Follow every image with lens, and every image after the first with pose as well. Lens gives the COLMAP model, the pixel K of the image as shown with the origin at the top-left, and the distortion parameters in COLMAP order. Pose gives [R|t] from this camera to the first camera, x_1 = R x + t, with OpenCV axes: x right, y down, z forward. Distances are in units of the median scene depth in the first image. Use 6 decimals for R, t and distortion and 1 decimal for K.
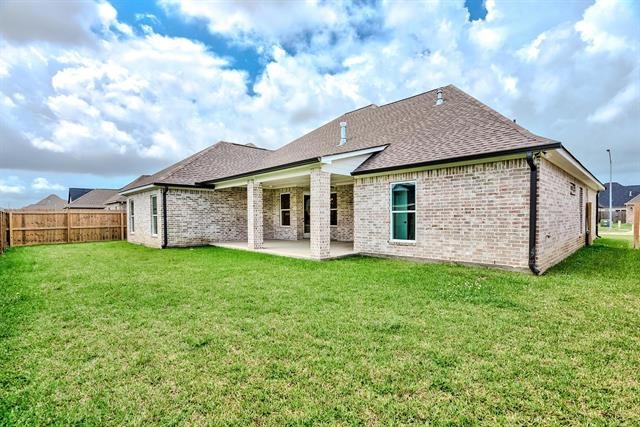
lens RADIAL K [[311.6, 0, 321.0], [0, 311.6, 216.6], [0, 0, 1]] dist [-0.000334, -0.000010]
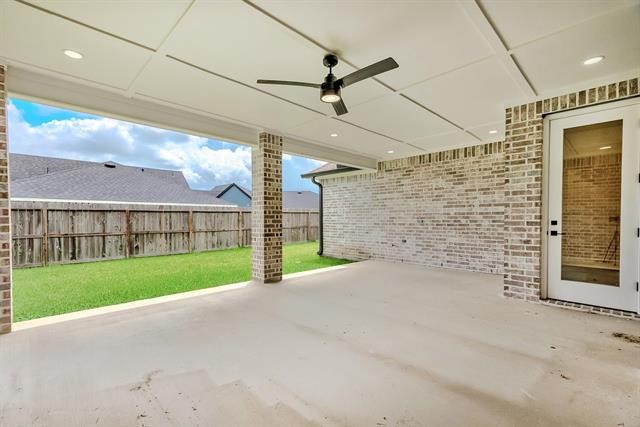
lens RADIAL K [[290.6, 0, 316.6], [0, 290.6, 215.6], [0, 0, 1]] dist [0.012486, -0.000091]
pose [[-0.002045, -0.001802, -0.999996, 0.190486], [0.000540, 0.999998, -0.001803, 0.000632], [0.999998, -0.000543, -0.002044, 0.836392]]
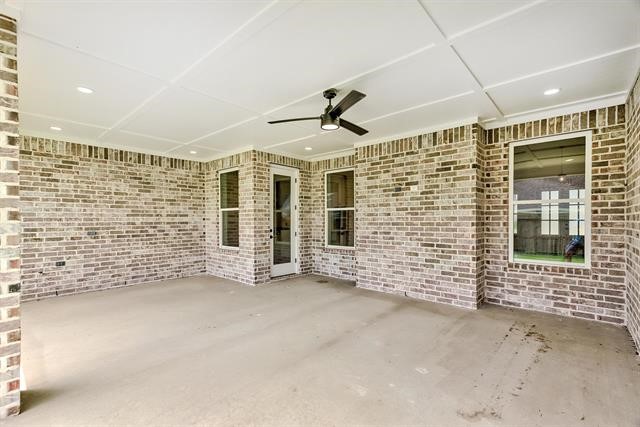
lens RADIAL K [[290.6, 0, 315.0], [0, 290.6, 216.9], [0, 0, 1]] dist [0.012486, -0.000091]
pose [[0.997679, 0.006367, 0.067790, -0.025663], [-0.005647, 0.999926, -0.010795, -0.008331], [-0.067853, 0.010387, 0.997641, 0.633926]]
